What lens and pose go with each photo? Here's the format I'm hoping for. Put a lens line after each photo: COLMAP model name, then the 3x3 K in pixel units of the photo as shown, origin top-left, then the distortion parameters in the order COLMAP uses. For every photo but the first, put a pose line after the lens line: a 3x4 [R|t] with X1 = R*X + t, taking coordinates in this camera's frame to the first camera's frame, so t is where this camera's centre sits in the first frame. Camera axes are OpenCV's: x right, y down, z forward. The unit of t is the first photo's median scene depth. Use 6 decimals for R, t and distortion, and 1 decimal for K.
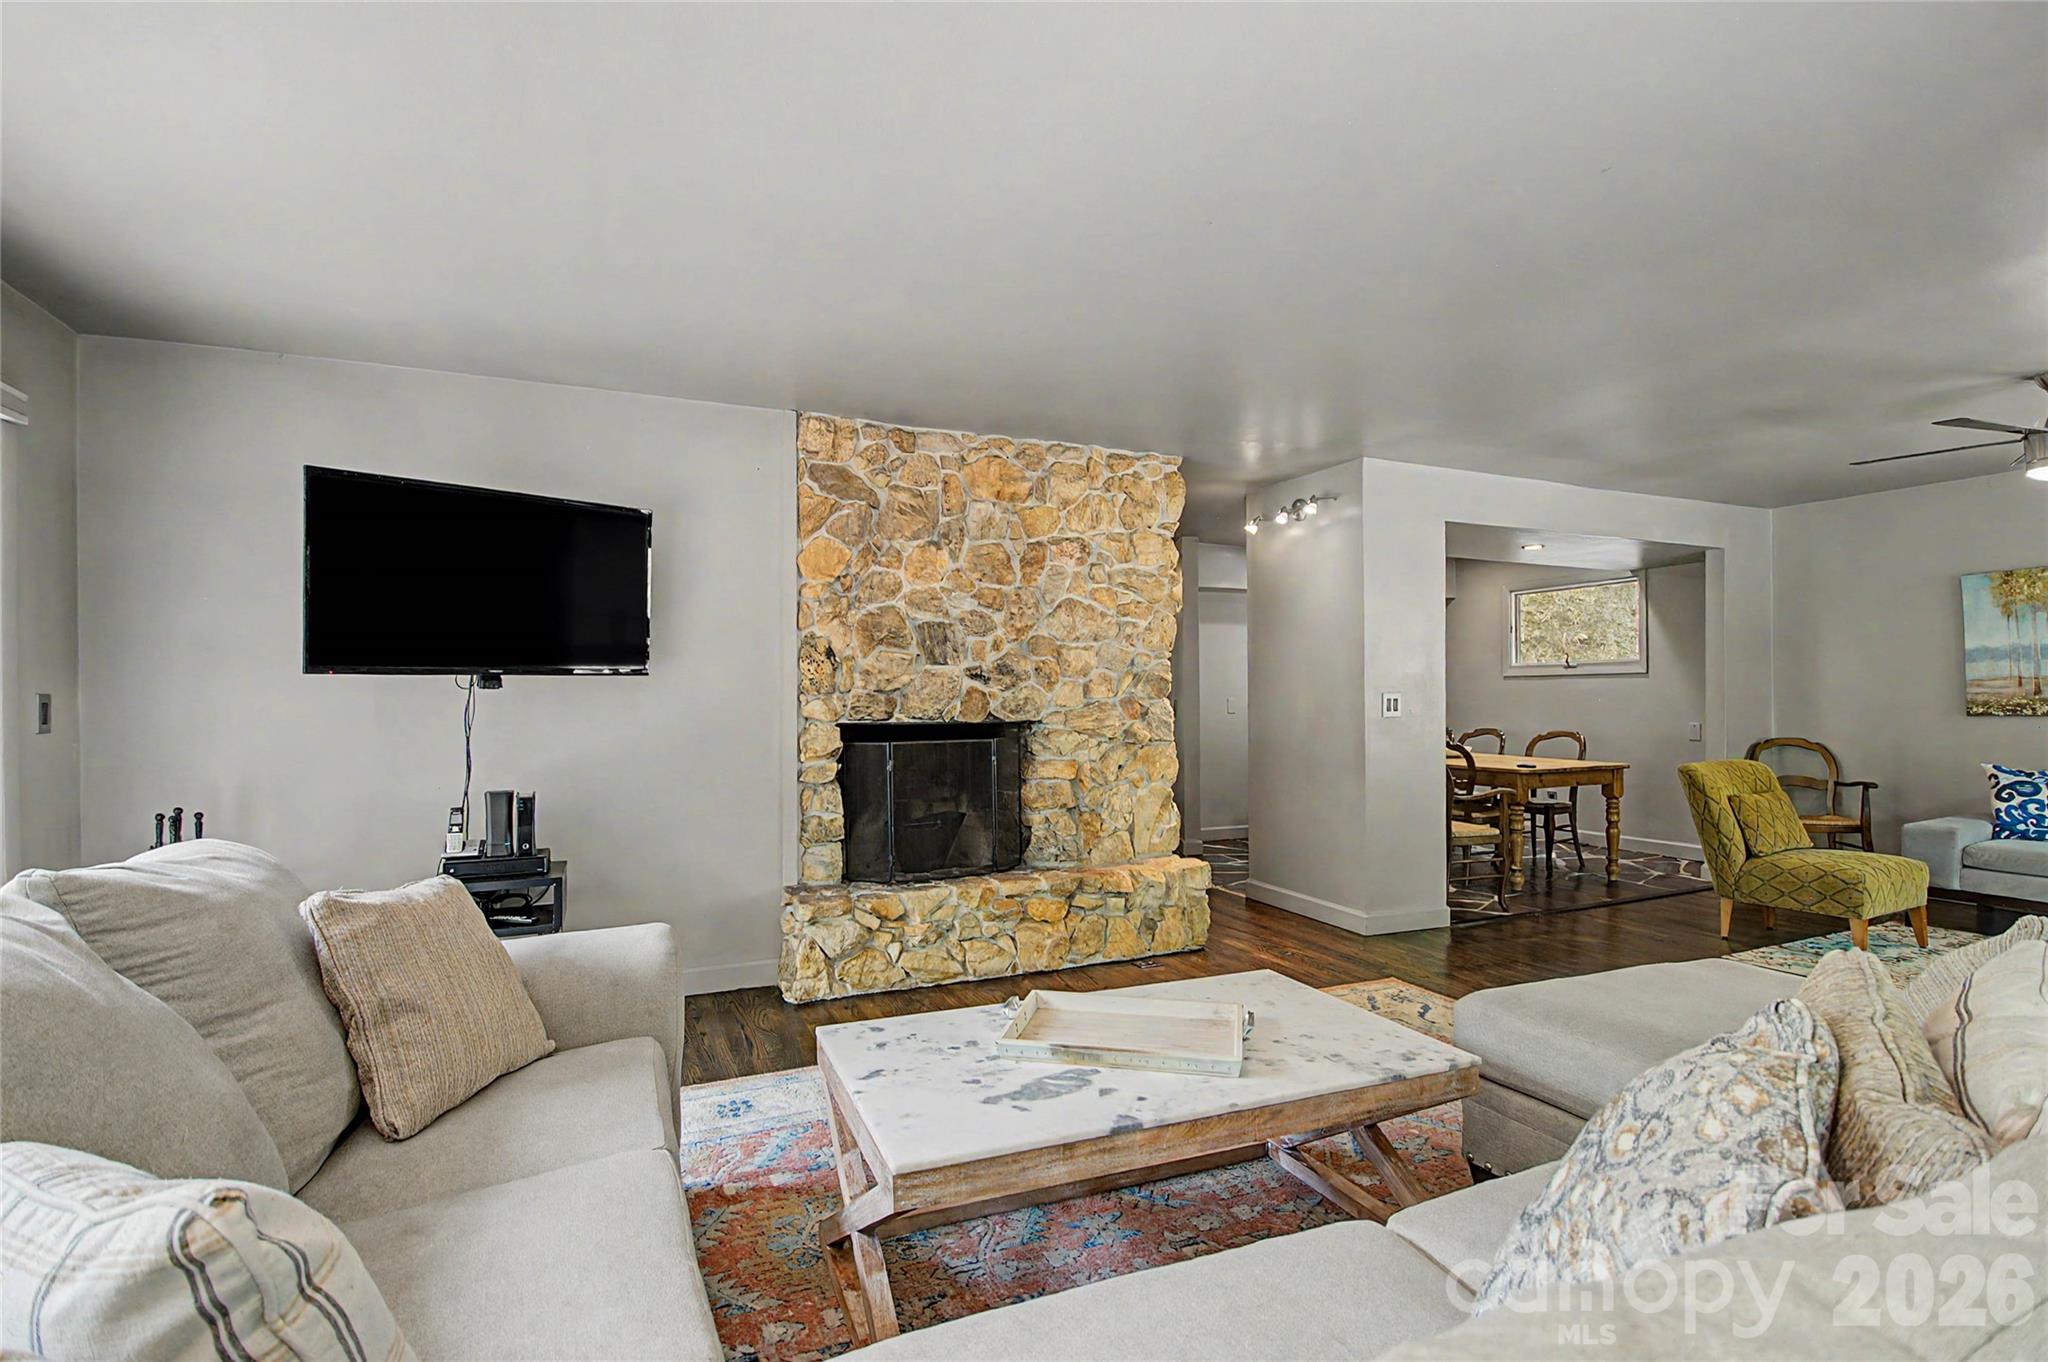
lens RADIAL K [[963.8, 0, 1017.5], [0, 963.8, 670.4], [0, 0, 1]] dist [0.014972, -0.022656]
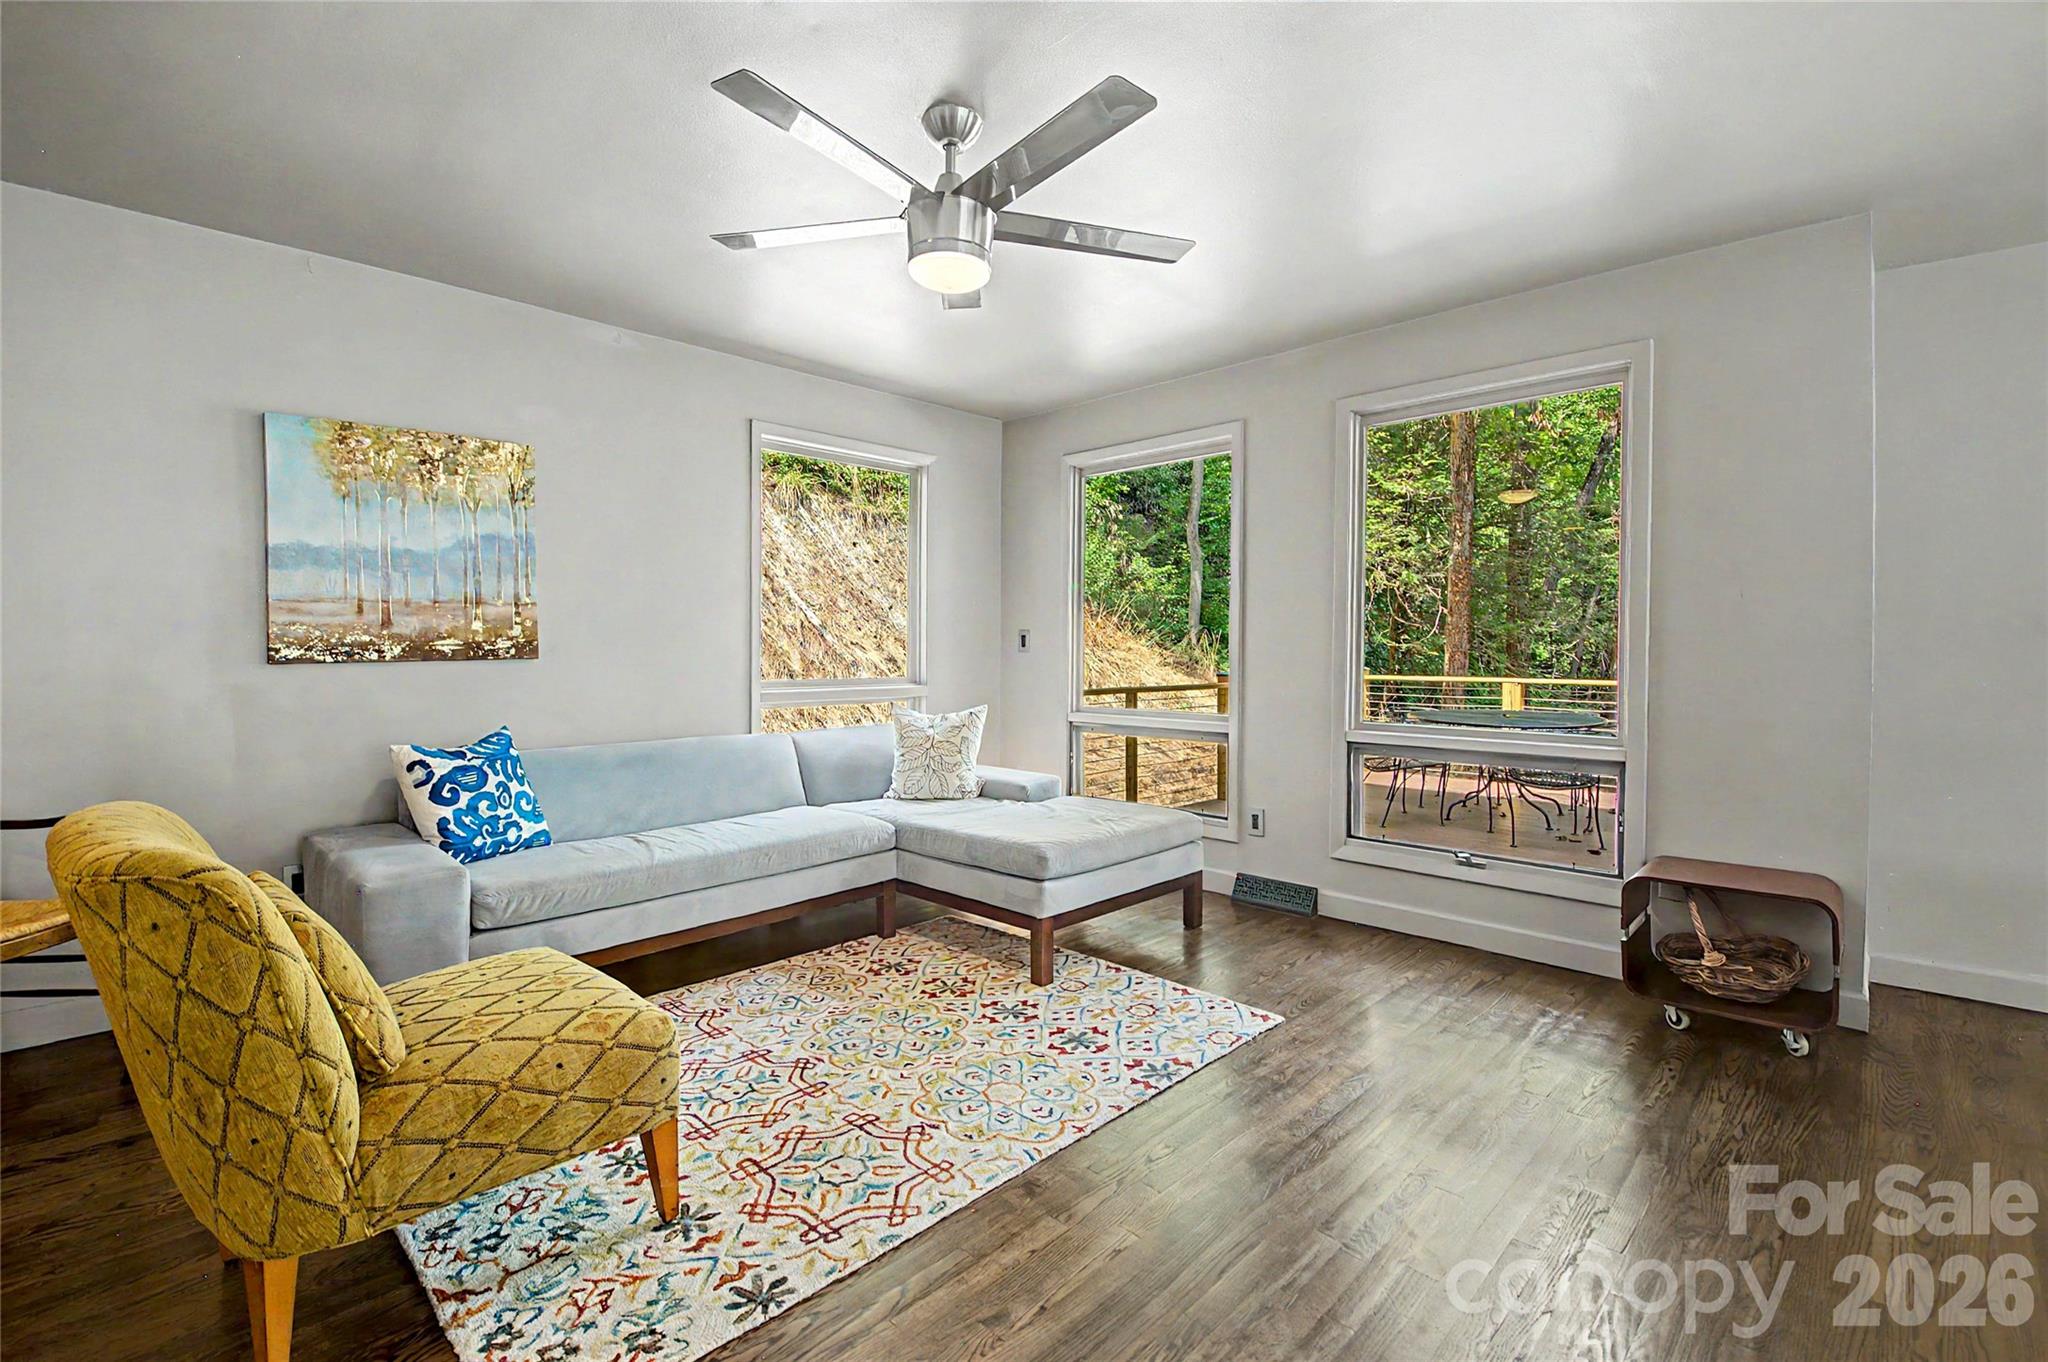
lens RADIAL K [[924.2, 0, 1019.8], [0, 924.2, 653.1], [0, 0, 1]] dist [-0.001180, -0.000300]
pose [[-0.397796, -0.003769, 0.917466, 0.341317], [-0.028168, 0.999570, -0.008107, 0.035097], [-0.917041, -0.029068, -0.397732, 0.852785]]
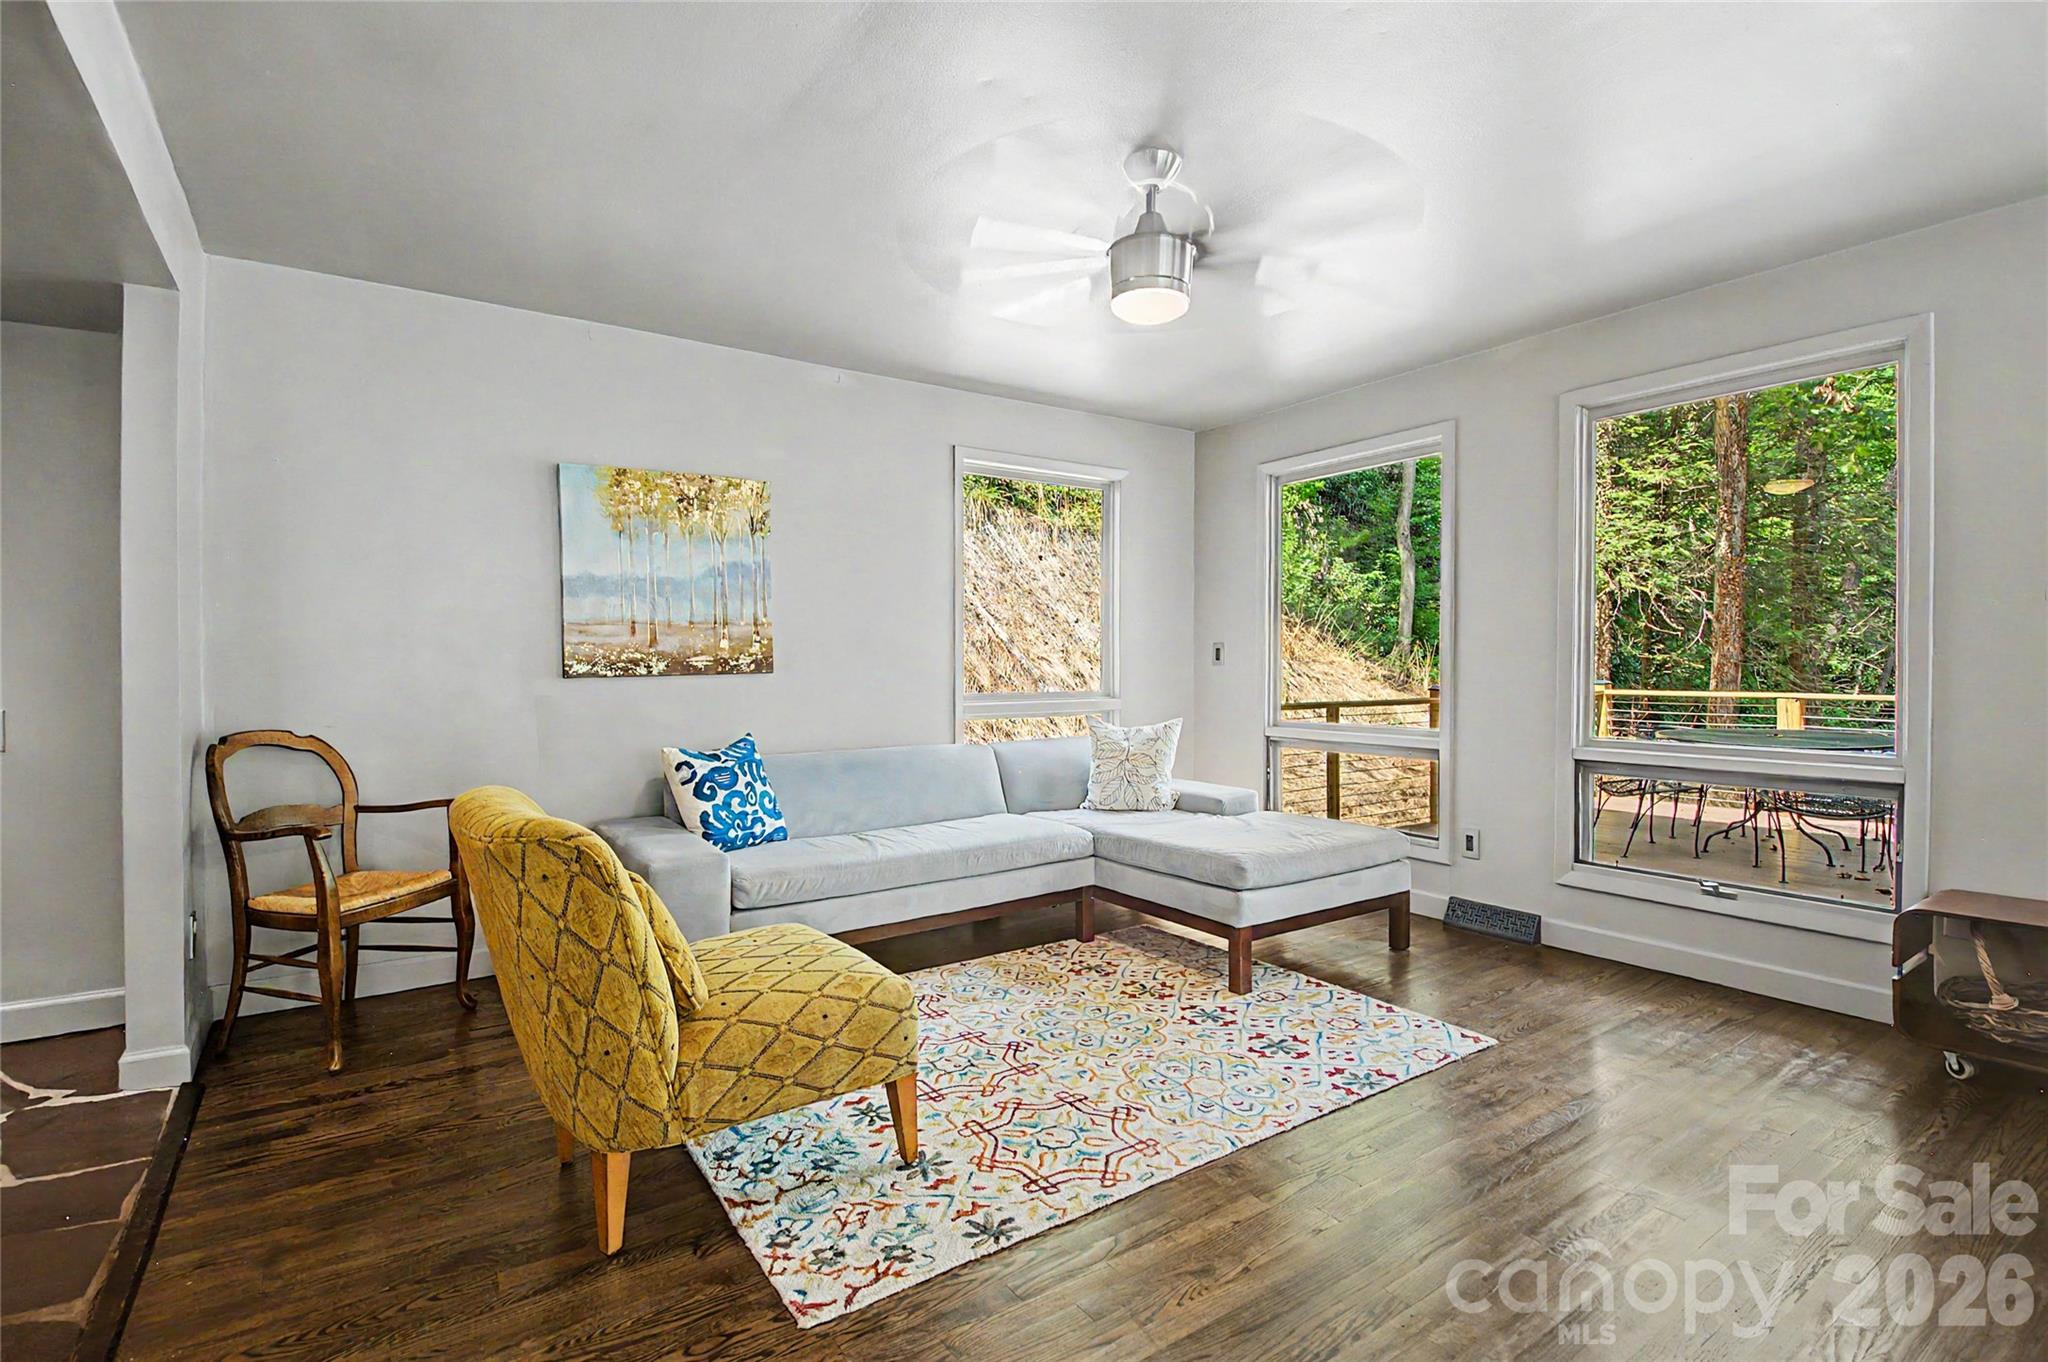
lens RADIAL K [[963.8, 0, 1017.5], [0, 963.8, 670.4], [0, 0, 1]] dist [0.014972, -0.022656]
pose [[-0.211047, -0.005218, 0.977462, 0.294292], [-0.024991, 0.999688, -0.000059, 0.036611], [-0.977156, -0.024440, -0.211111, 0.878376]]
